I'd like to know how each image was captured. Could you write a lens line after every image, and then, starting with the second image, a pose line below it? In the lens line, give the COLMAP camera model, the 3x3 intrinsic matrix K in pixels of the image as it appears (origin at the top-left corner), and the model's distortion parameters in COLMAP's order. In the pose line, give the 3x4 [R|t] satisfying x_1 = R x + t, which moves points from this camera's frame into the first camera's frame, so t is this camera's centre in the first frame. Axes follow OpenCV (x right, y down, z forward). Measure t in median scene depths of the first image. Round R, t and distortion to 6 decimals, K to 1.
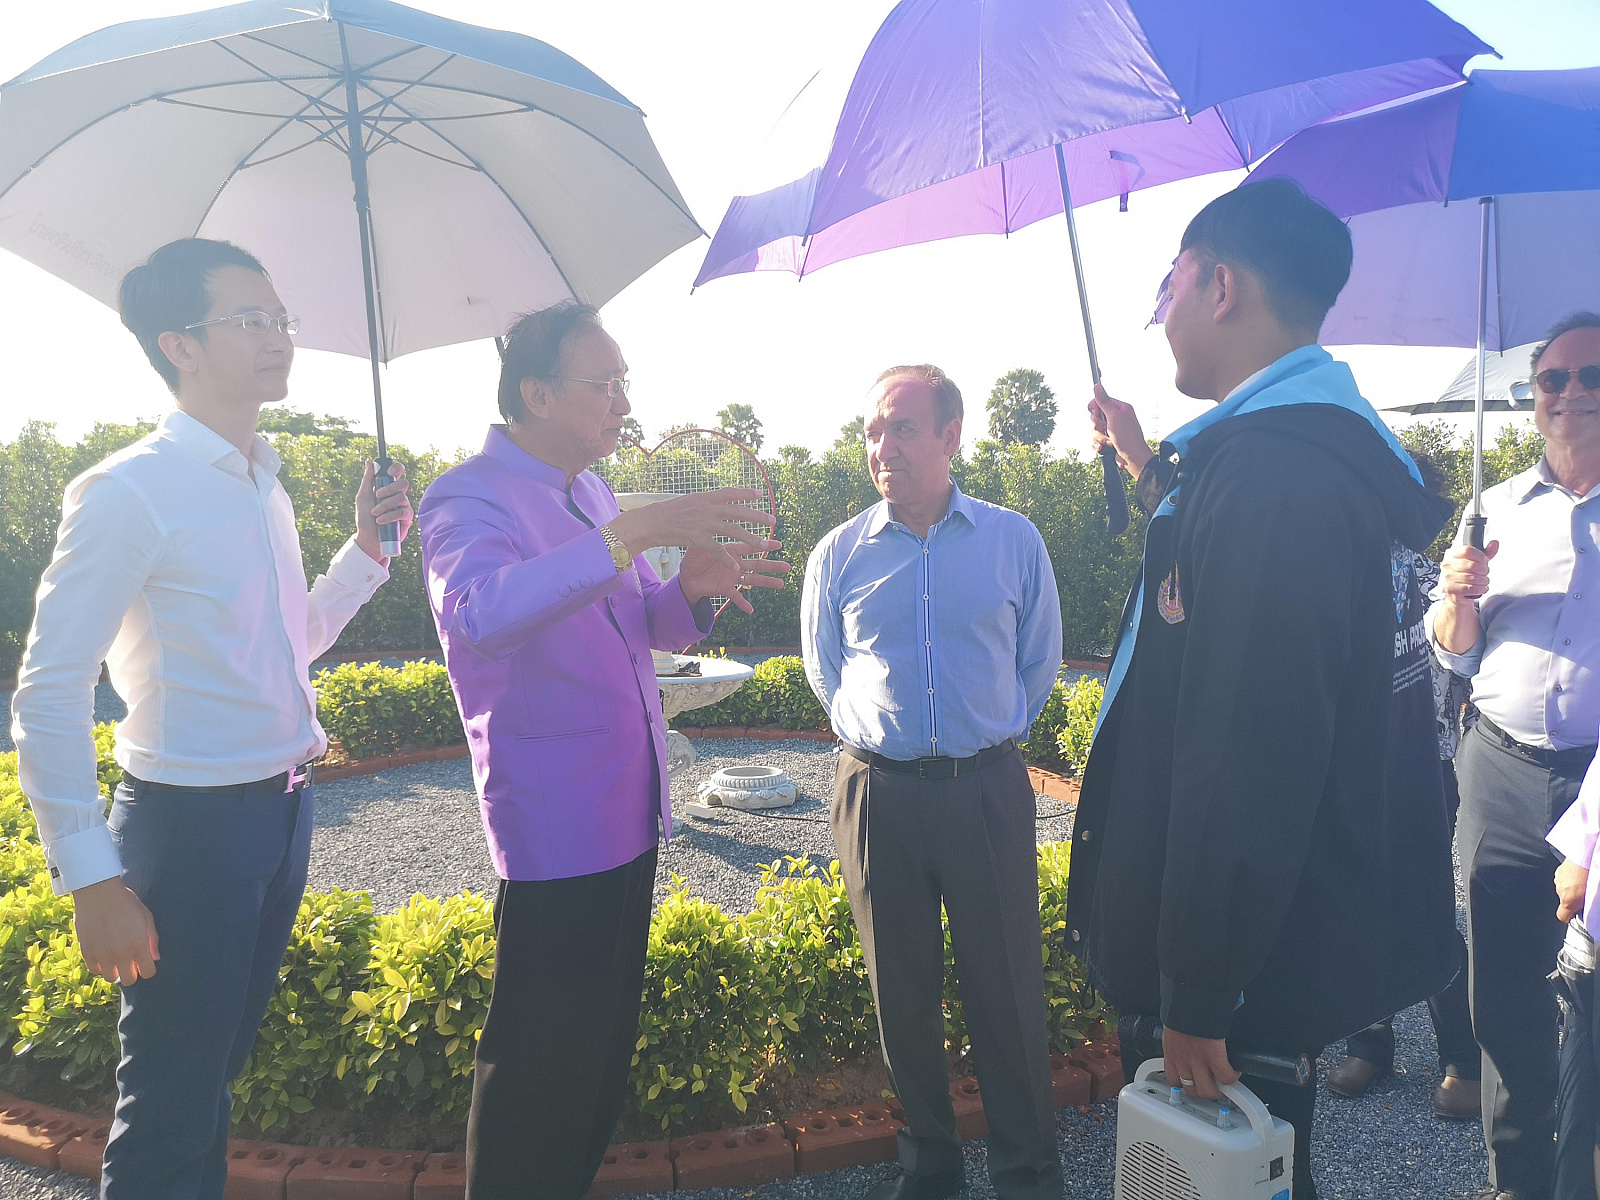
lens RADIAL K [[1143.9, 0, 800.0], [0, 1143.9, 600.0], [0, 0, 1]] dist [0.009722, -0.030250]
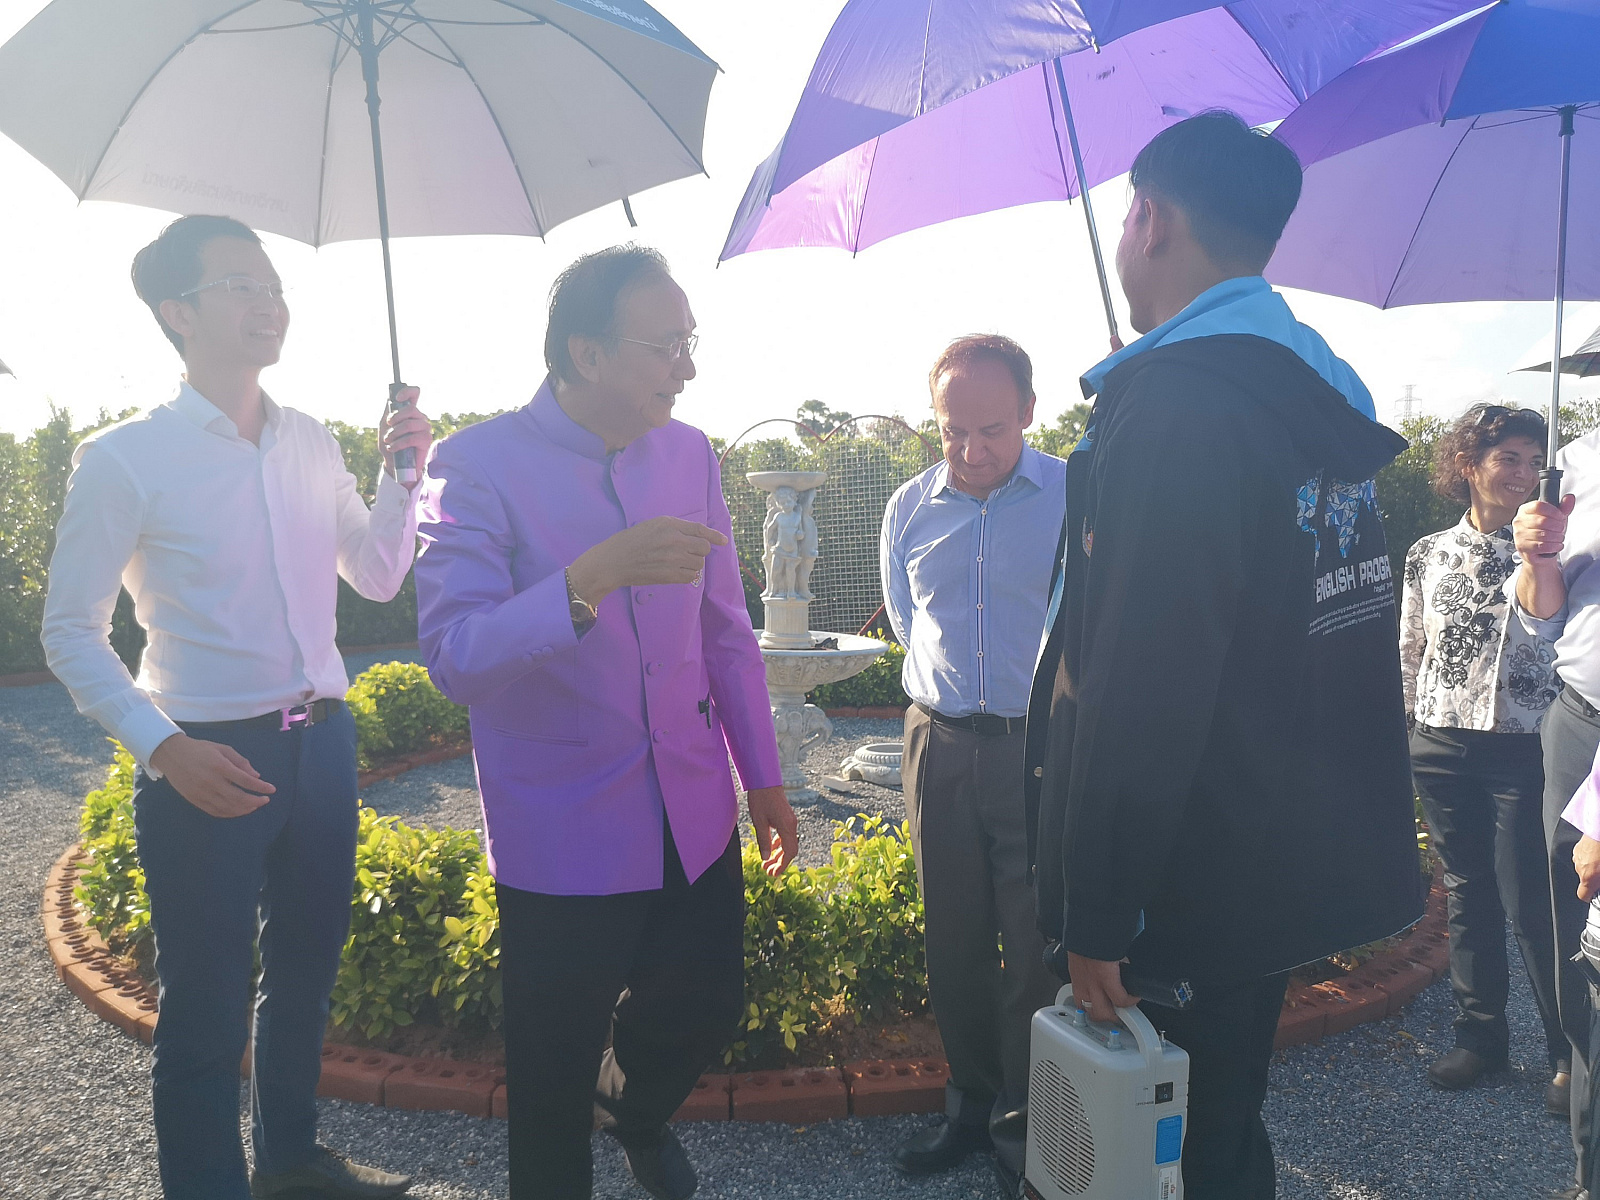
lens RADIAL K [[1127.2, 0, 800.3], [0, 1127.2, 592.5], [0, 0, 1]] dist [0.002911, -0.029089]
pose [[0.987829, 0.007486, -0.155361, 0.105993], [-0.006792, 0.999964, 0.004995, 0.023612], [0.155392, -0.003879, 0.987845, -0.009970]]
